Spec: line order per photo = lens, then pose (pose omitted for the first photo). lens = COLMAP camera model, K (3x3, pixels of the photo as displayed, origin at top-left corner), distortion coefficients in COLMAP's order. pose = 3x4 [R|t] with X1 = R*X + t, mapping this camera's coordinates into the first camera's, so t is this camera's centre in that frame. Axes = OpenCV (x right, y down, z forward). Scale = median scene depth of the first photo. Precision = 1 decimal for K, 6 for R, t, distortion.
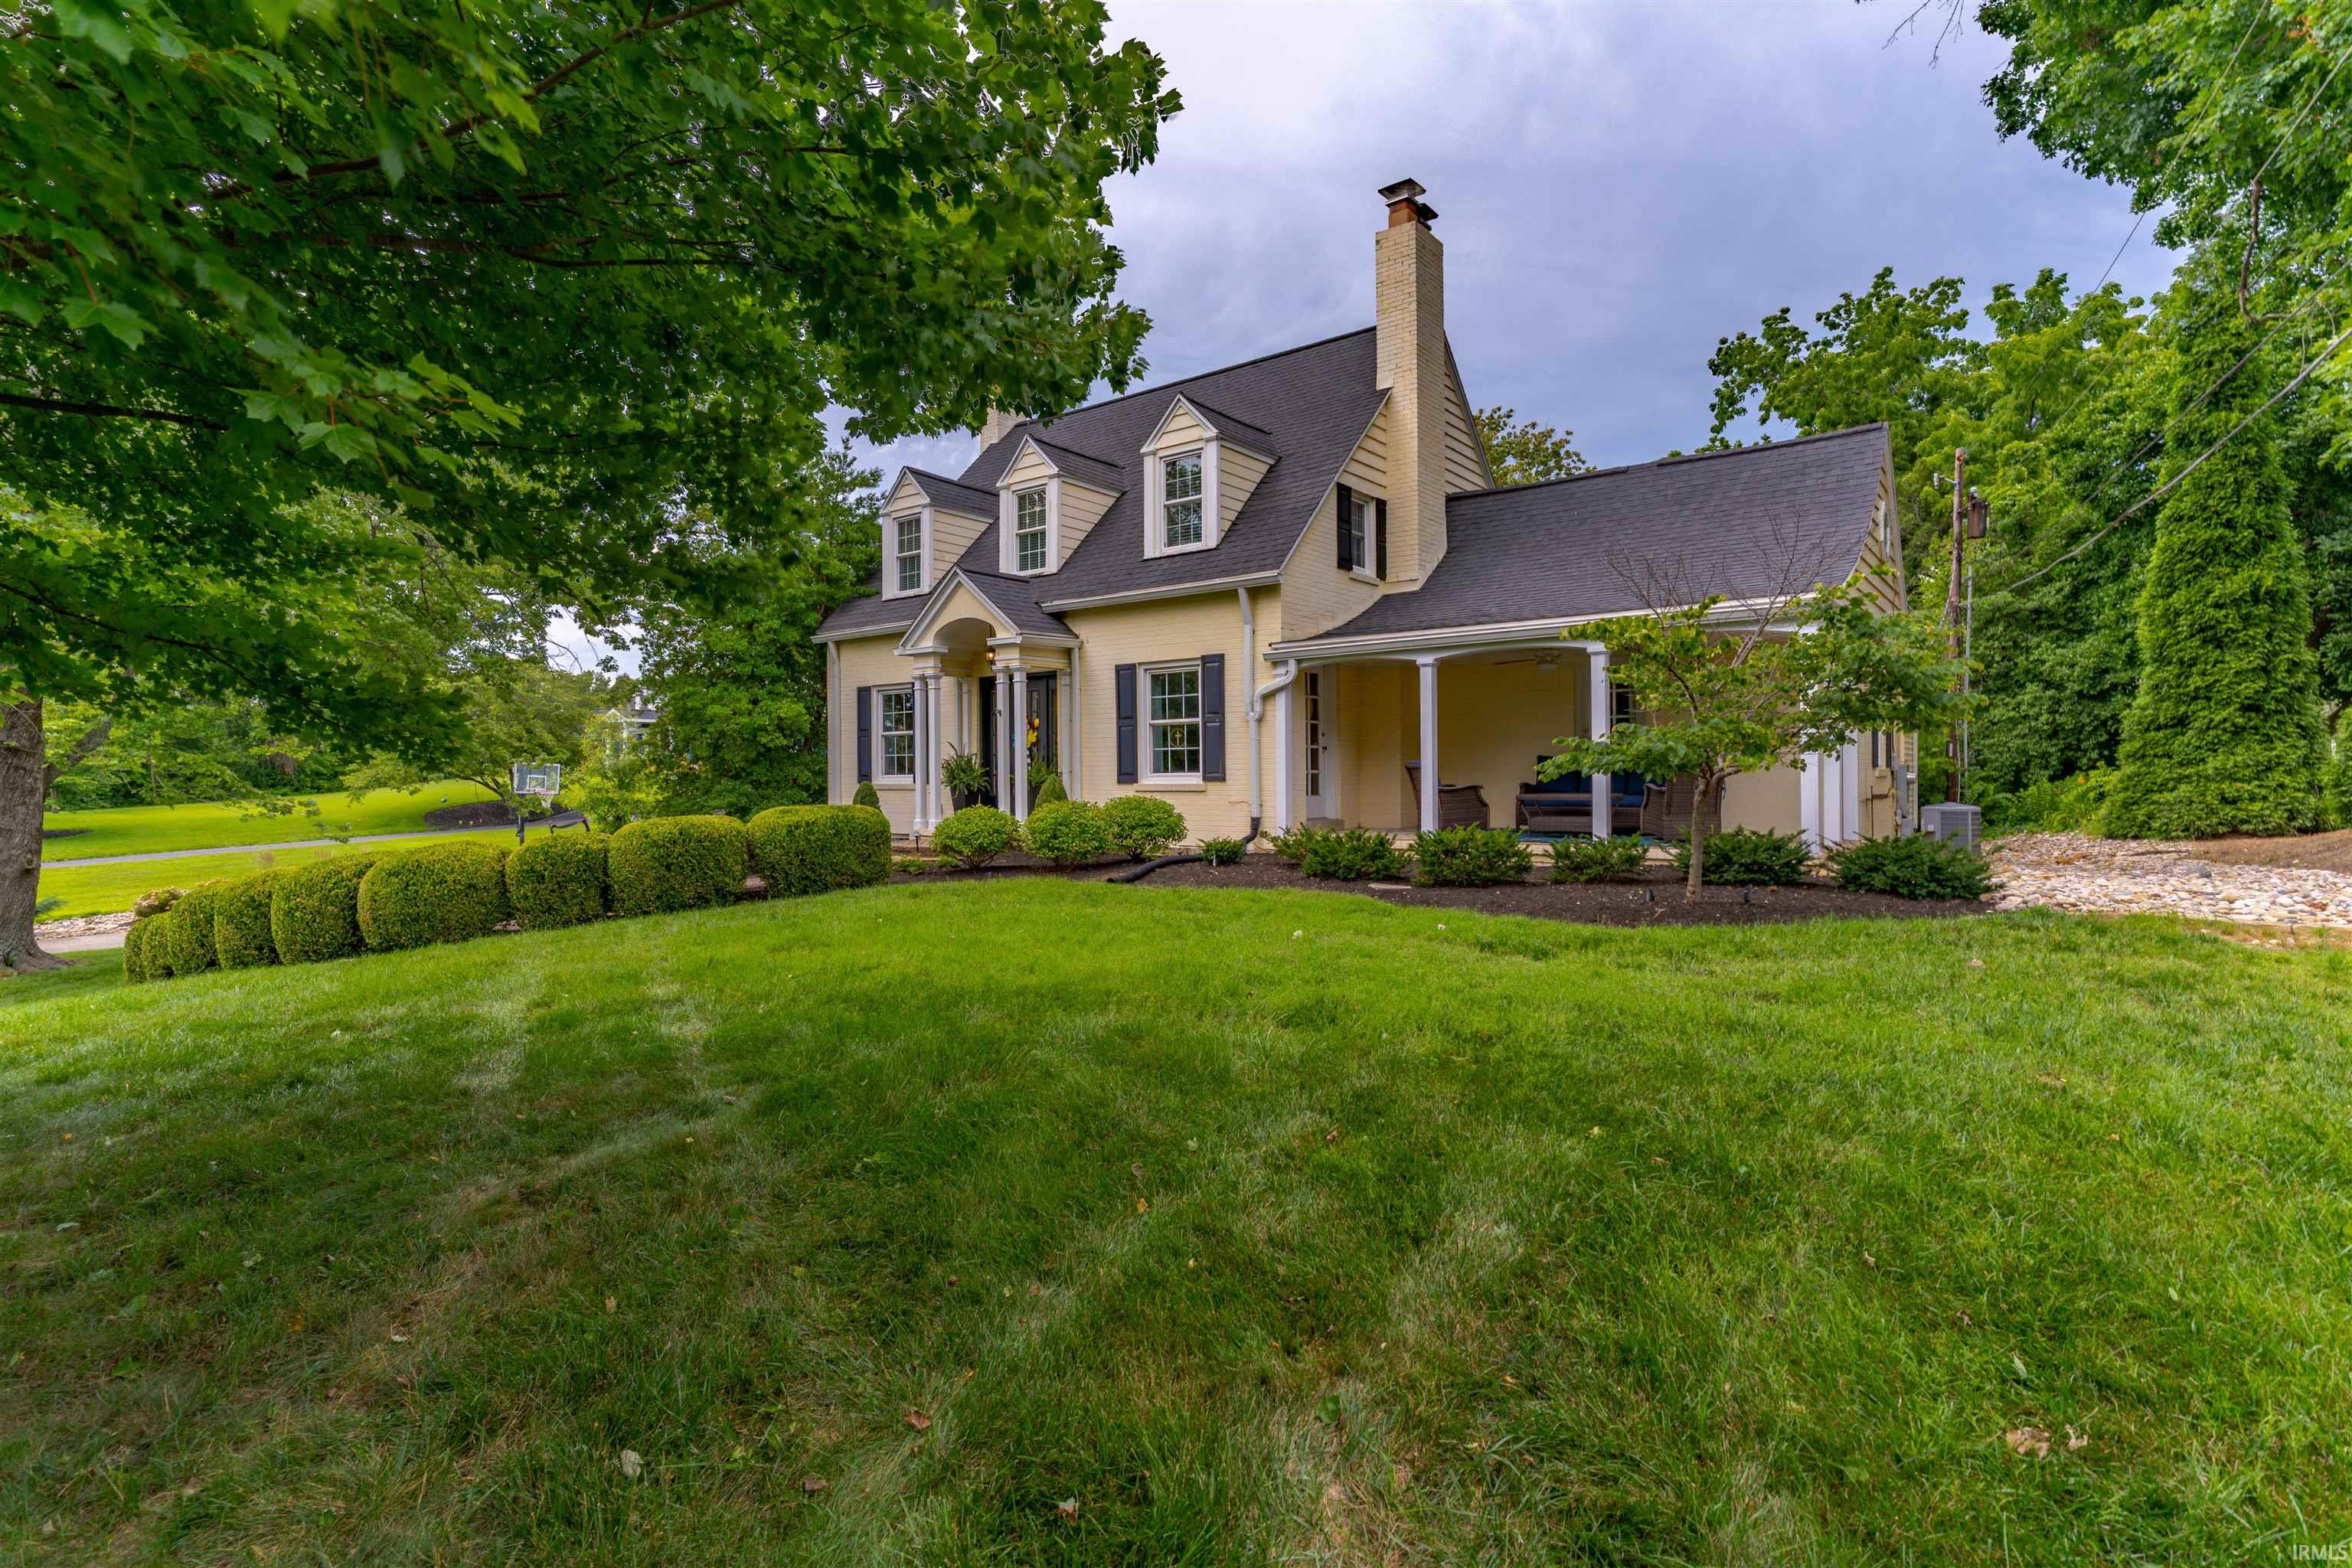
lens RADIAL K [[1140.1, 0, 1168.0], [0, 1140.1, 782.5], [0, 0, 1]] dist [0.004006, 0.000647]
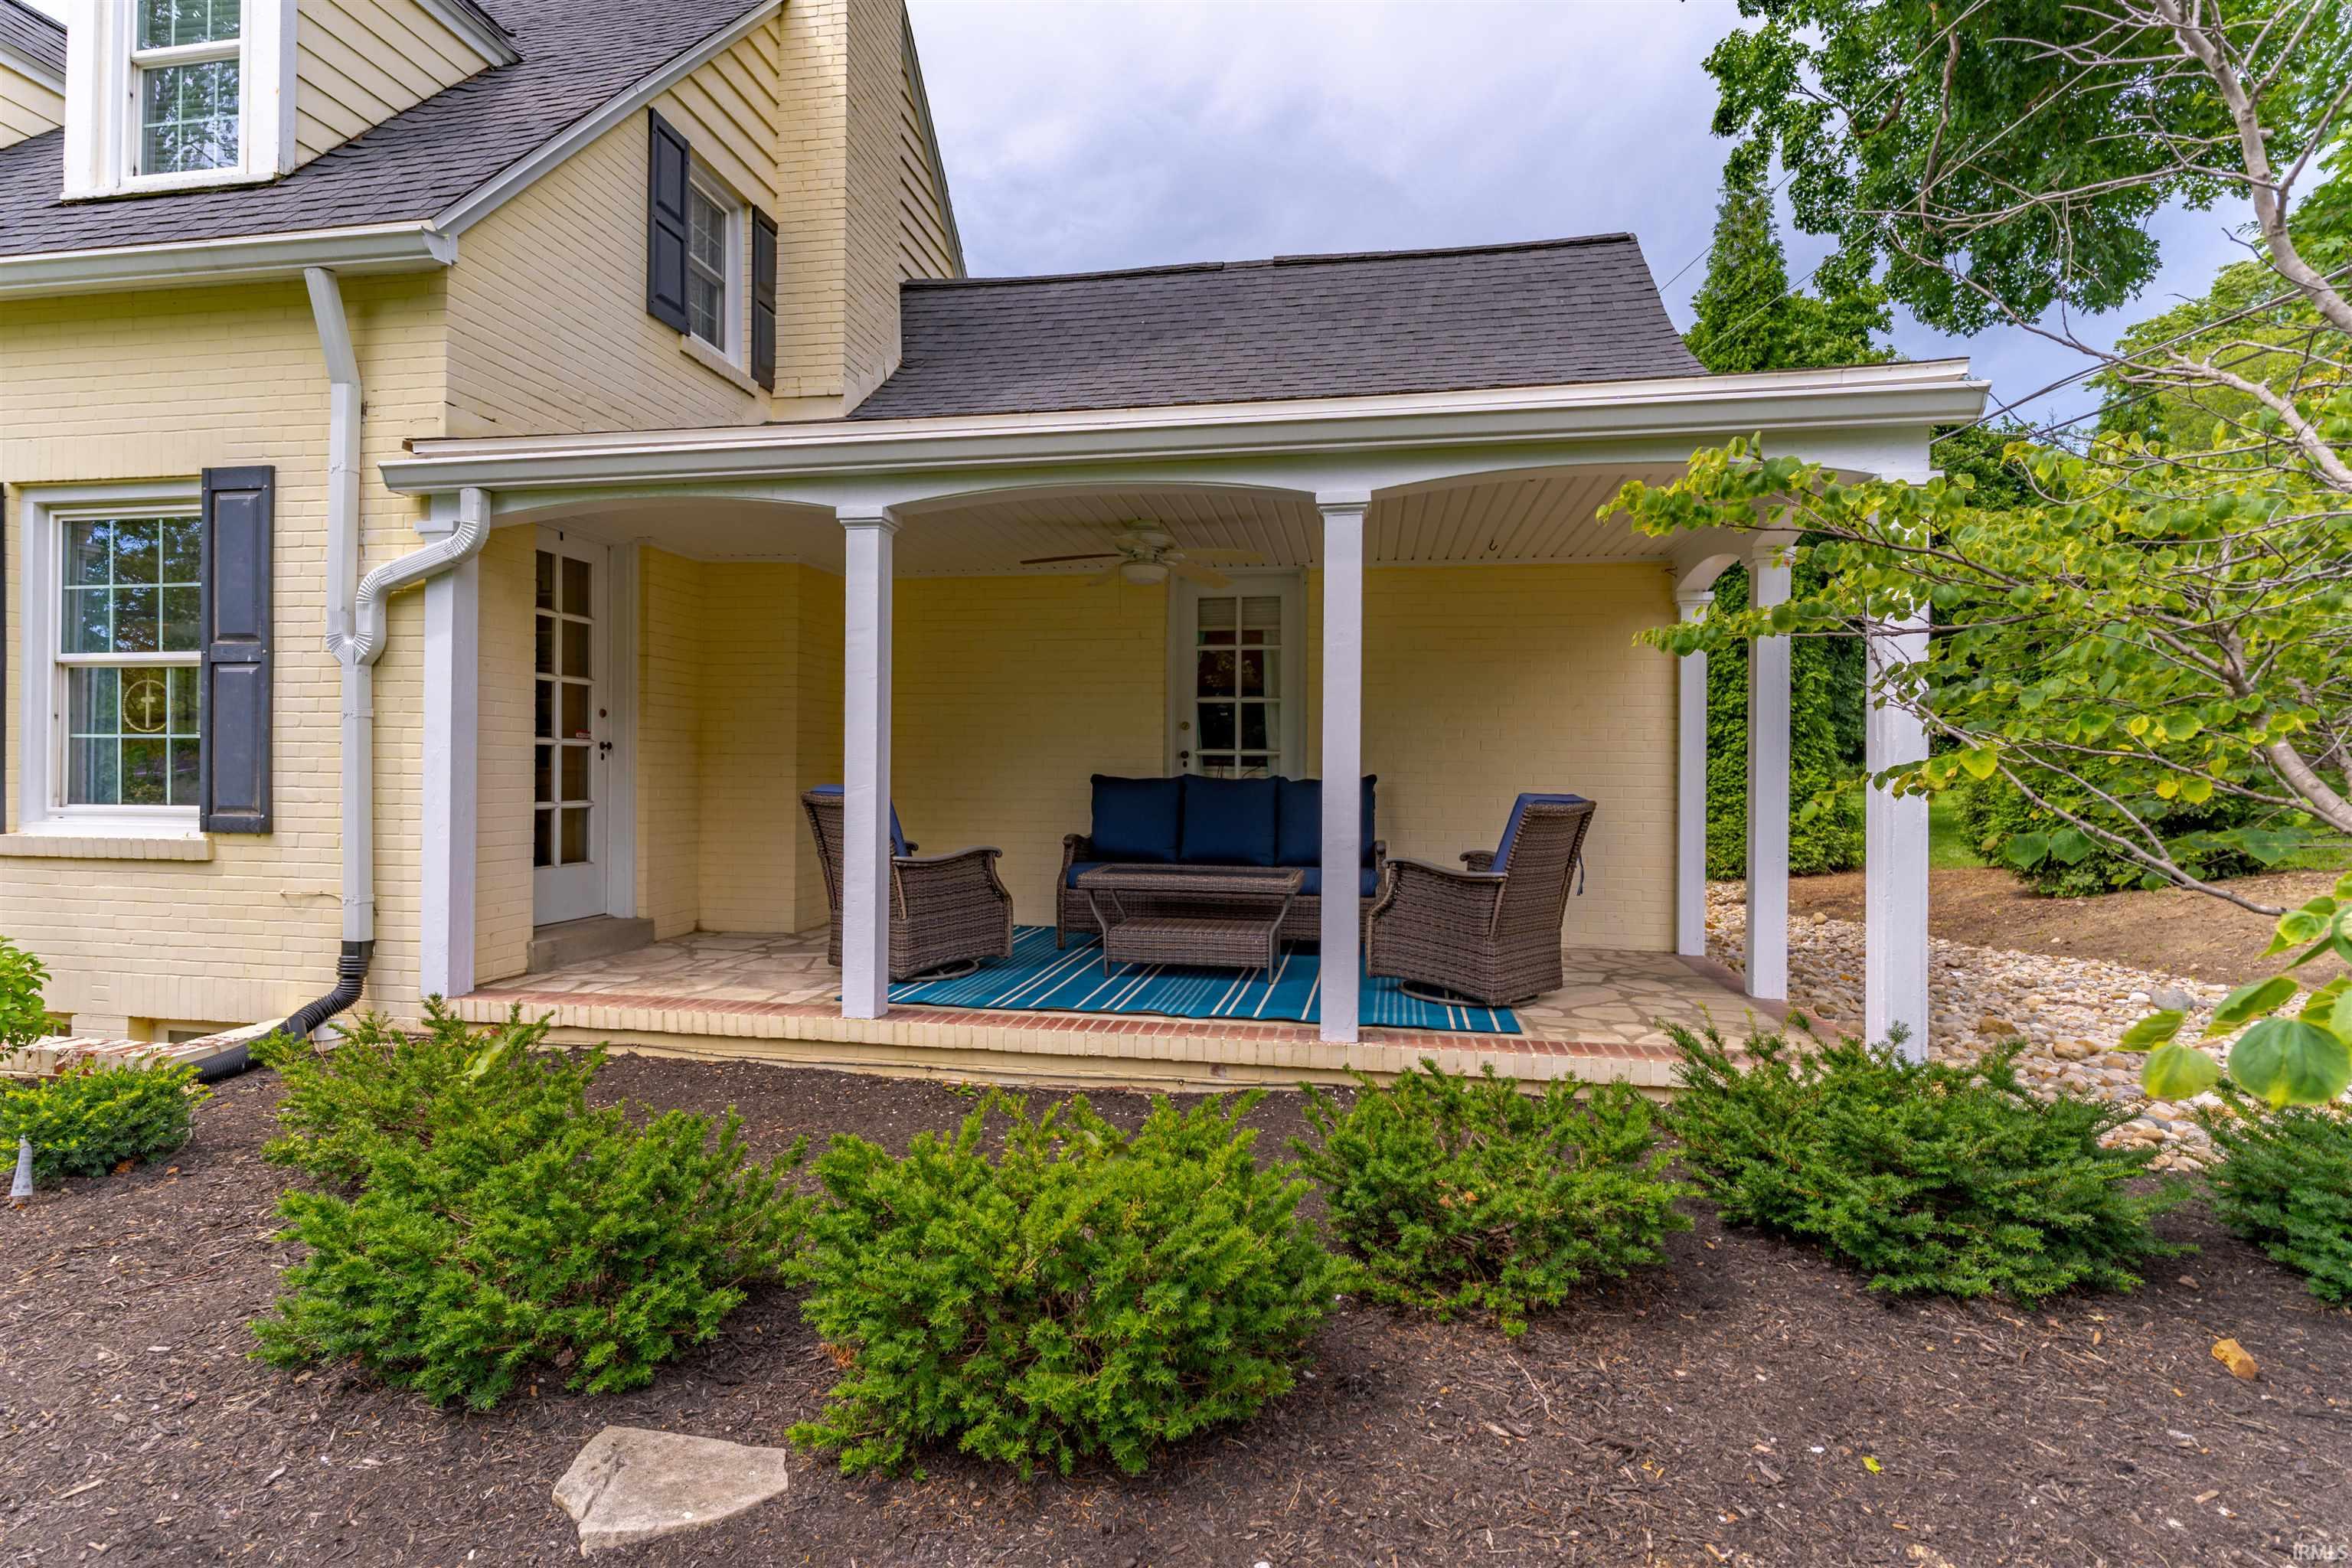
lens RADIAL K [[1140.1, 0, 1166.6], [0, 1140.1, 781.4], [0, 0, 1]] dist [0.004006, 0.000647]
pose [[0.878843, 0.013288, 0.476927, 0.122199], [-0.013079, 0.999907, -0.003757, -0.019256], [-0.476932, -0.002936, 0.878935, 0.558648]]
